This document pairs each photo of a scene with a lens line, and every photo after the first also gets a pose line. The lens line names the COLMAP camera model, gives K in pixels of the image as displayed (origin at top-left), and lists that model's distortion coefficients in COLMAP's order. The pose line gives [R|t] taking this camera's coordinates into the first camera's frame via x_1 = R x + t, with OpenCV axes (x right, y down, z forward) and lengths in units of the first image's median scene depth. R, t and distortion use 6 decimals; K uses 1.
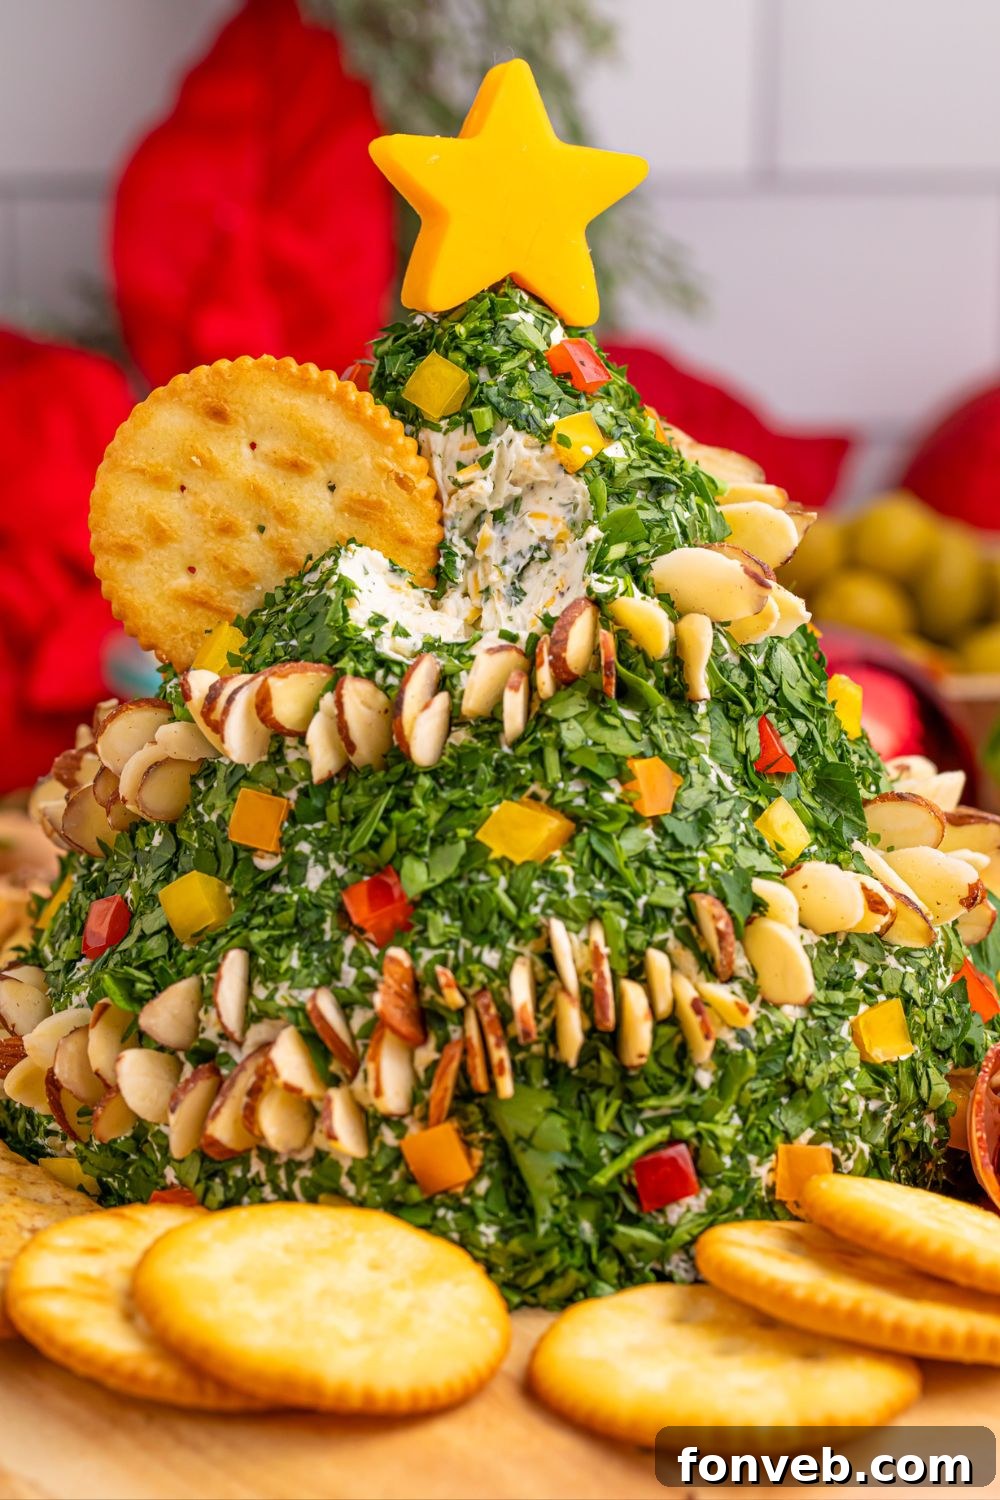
lens RADIAL K [[5091.0, 0, 598.5], [0, 5091.0, 484.1], [0, 0, 1]] dist [-0.197970, 0.933030]
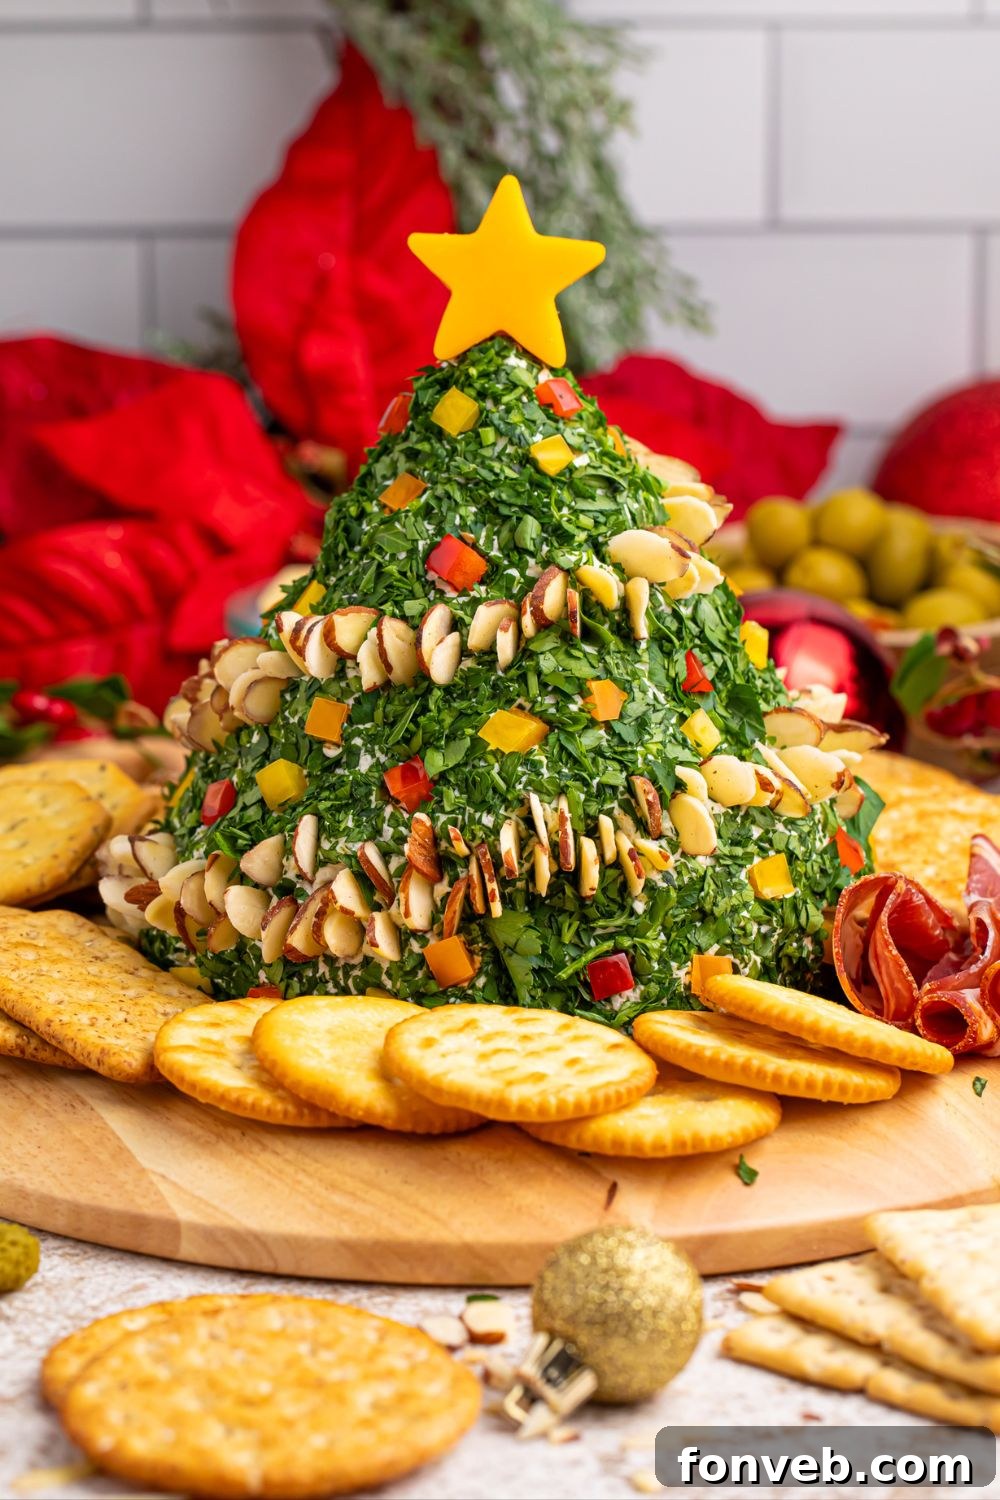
lens RADIAL K [[5481.2, 0, 500.8], [0, 5481.2, 626.9], [0, 0, 1]] dist [0.007338, -0.923230]
pose [[0.998431, 0.001071, -0.055989, 0.066960], [0.000786, 0.999451, 0.033135, -0.011025], [0.055994, -0.033127, 0.997881, -0.513909]]
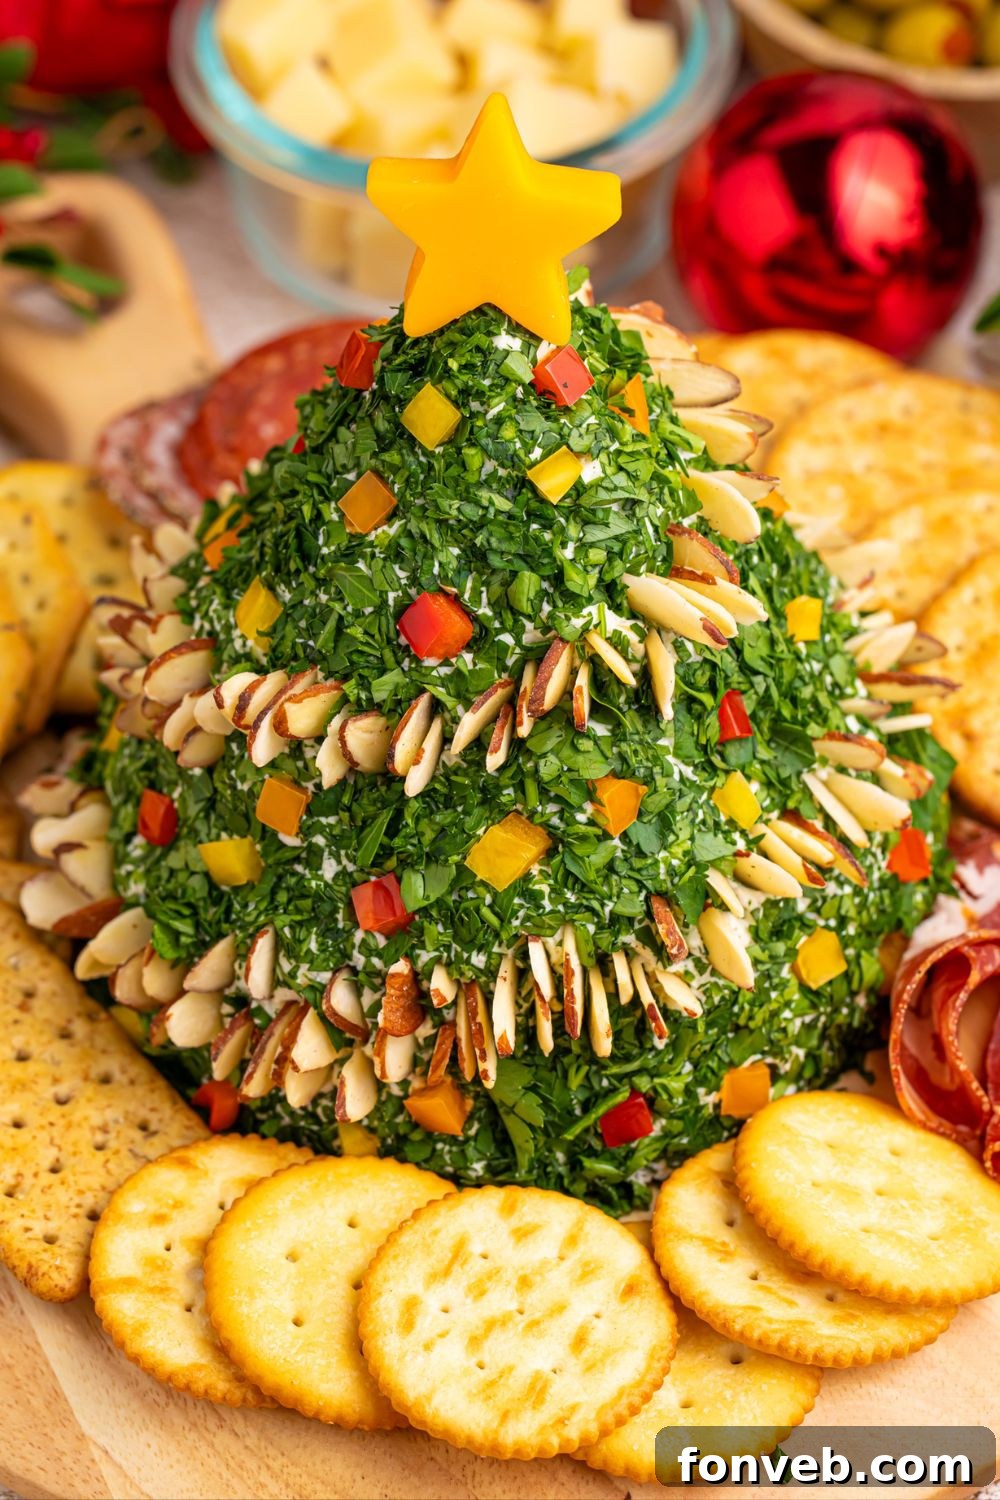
lens RADIAL K [[4962.7, 0, 505.2], [0, 4962.7, 751.0], [0, 0, 1]] dist [-0.000392, 0.185462]
pose [[0.997864, 0.024829, -0.060418, 0.052469], [0.013820, 0.823757, 0.566774, -0.589632], [0.063842, -0.566399, 0.821655, 0.084721]]
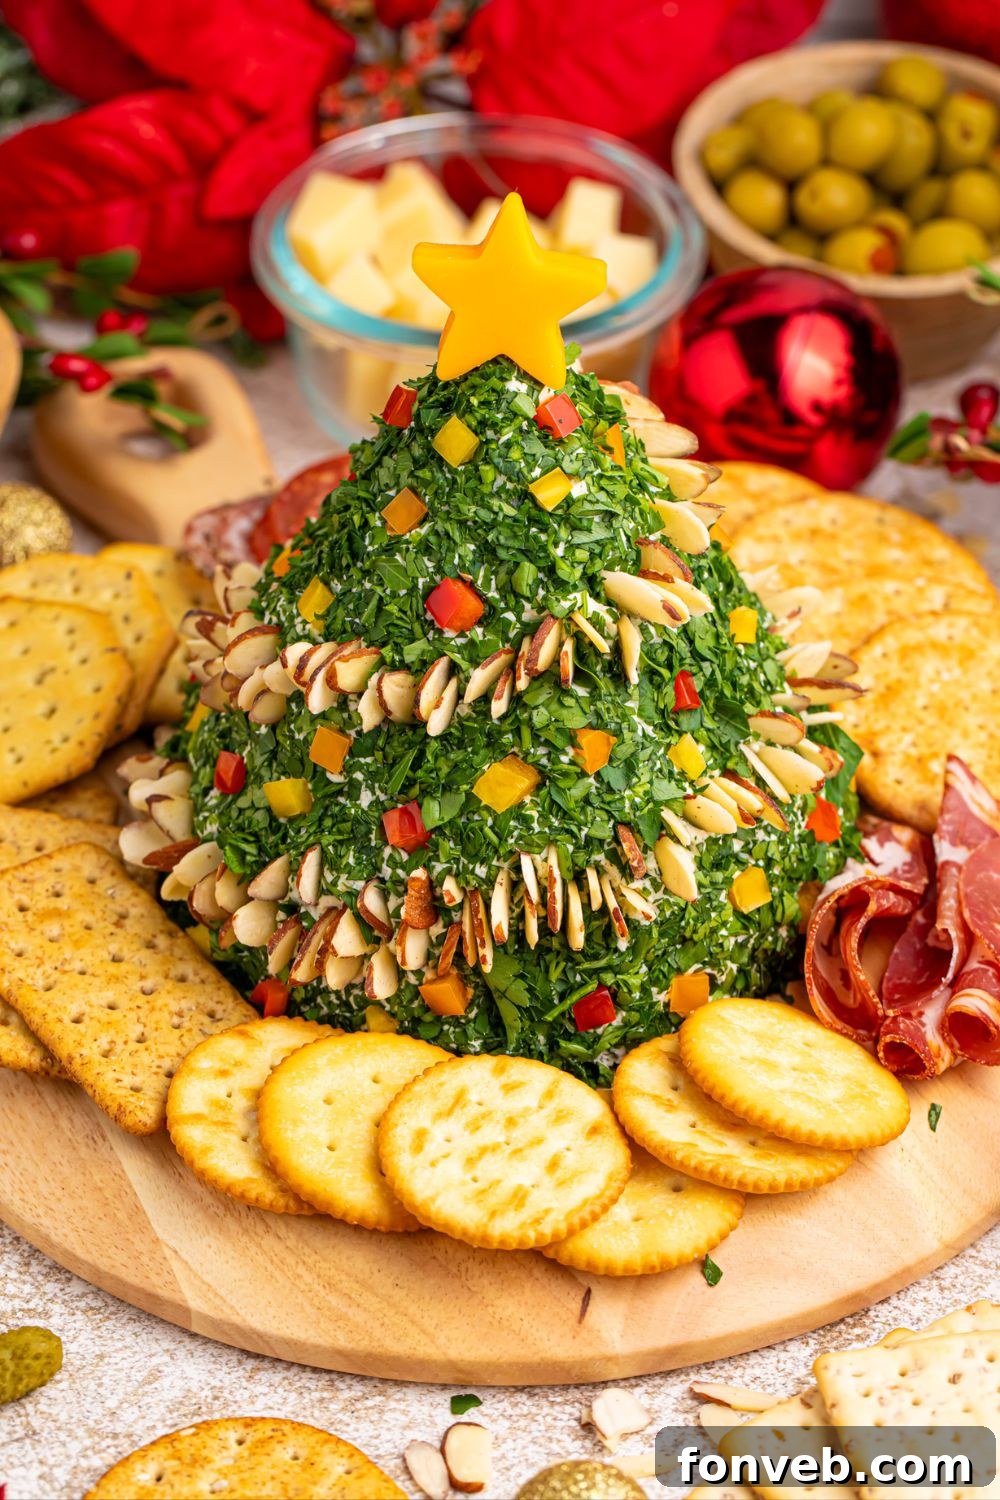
lens RADIAL K [[4815.1, 0, 460.1], [0, 4815.1, 667.4], [0, 0, 1]] dist [-0.031798, -0.081125]
pose [[0.996372, 0.042370, -0.073810, 0.073729], [-0.004661, 0.893132, 0.449771, -0.589580], [0.084979, -0.447795, 0.890089, -0.229842]]
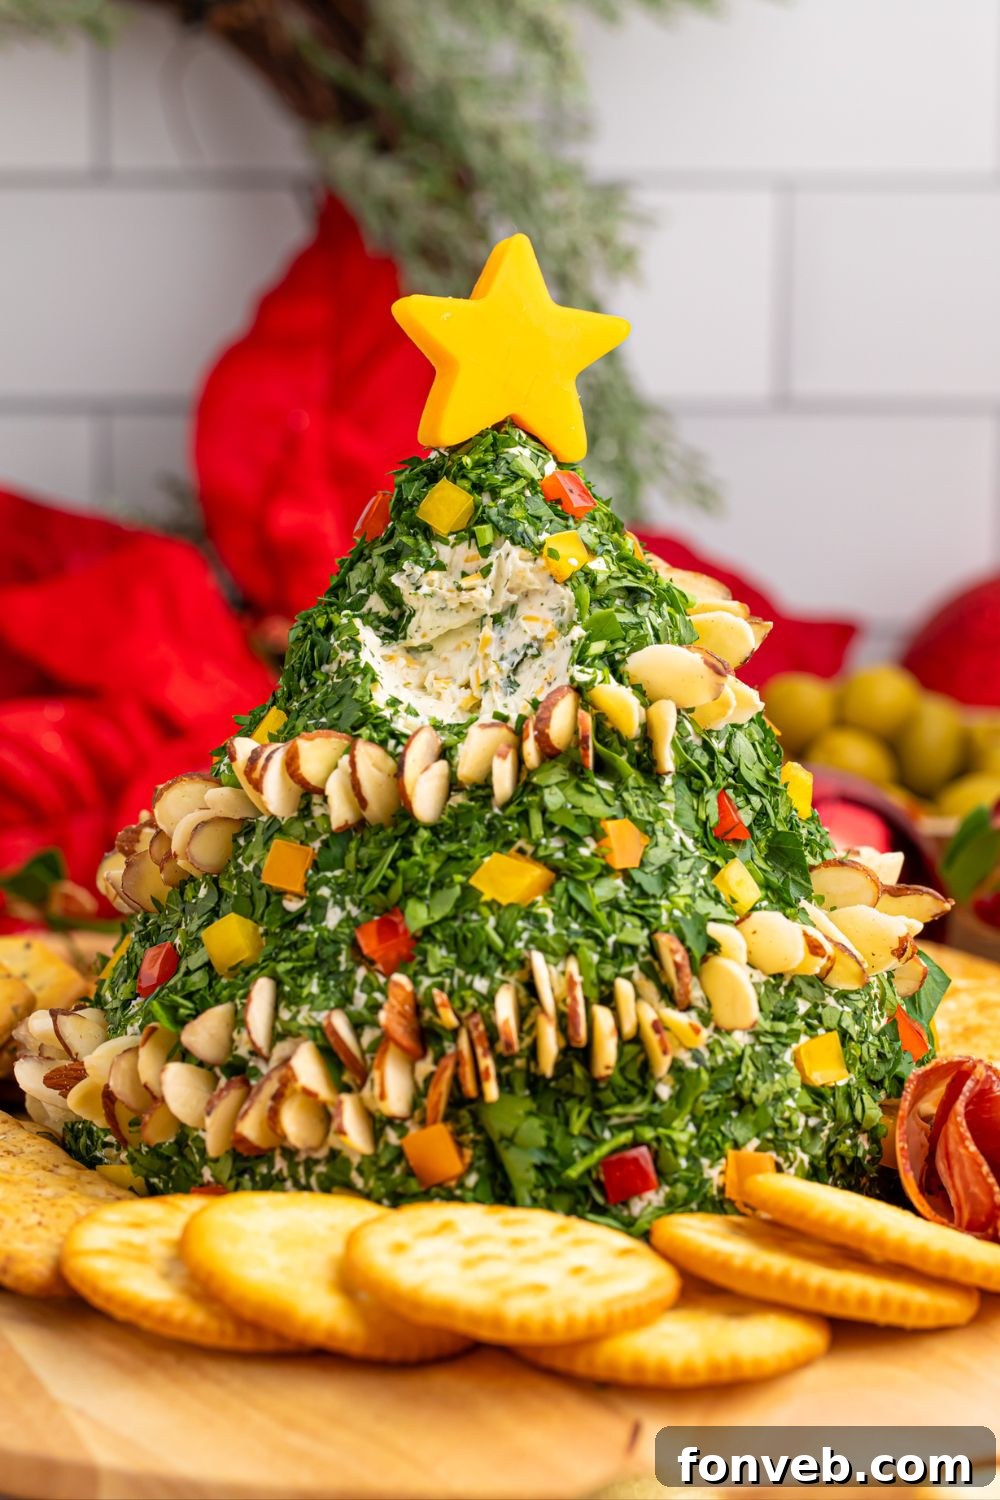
lens RADIAL K [[4918.0, 0, 502.0], [0, 4918.0, 496.5], [0, 0, 1]] dist [-0.197558, 0.400191]
pose [[0.998832, 0.004053, -0.048158, 0.037072], [-0.007444, 0.997488, -0.070440, 0.059919], [0.047751, 0.070716, 0.996353, -0.130643]]
